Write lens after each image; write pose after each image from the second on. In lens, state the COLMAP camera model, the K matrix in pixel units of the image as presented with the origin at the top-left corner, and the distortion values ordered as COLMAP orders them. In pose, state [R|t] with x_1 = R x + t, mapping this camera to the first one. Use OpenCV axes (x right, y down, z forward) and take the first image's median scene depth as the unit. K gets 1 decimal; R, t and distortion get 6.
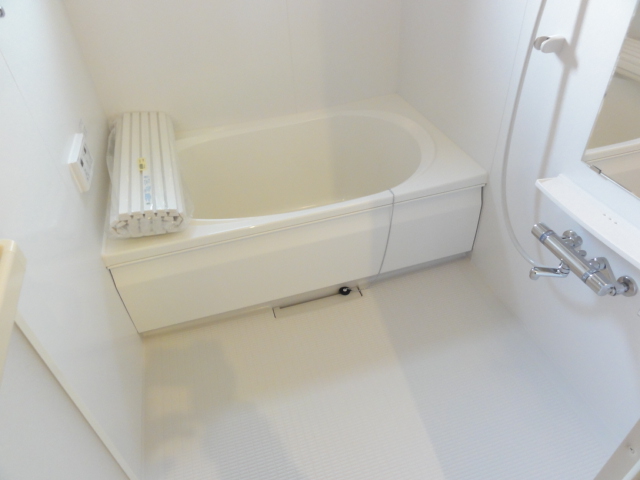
lens RADIAL K [[456.3, 0, 319.5], [0, 456.3, 241.8], [0, 0, 1]] dist [-0.001504, 0.005778]
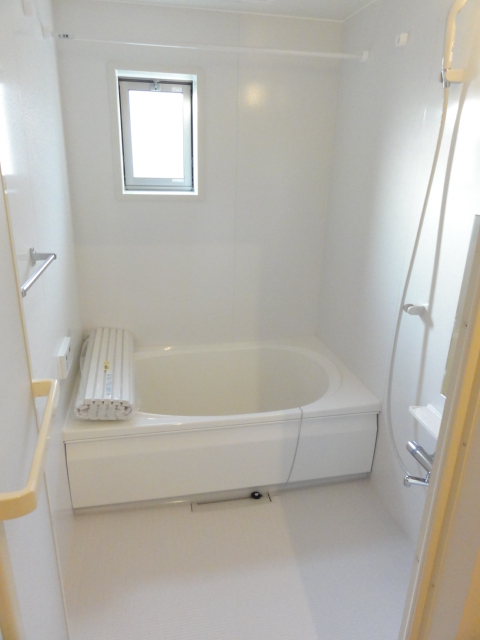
lens RADIAL K [[456.3, 0, 239.7], [0, 456.3, 319.2], [0, 0, 1]] dist [-0.001504, 0.005778]
pose [[0.993664, 0.100041, -0.051227, 0.033529], [-0.111496, 0.934883, -0.336991, 0.099233], [0.014178, 0.340568, 0.940113, -0.244509]]
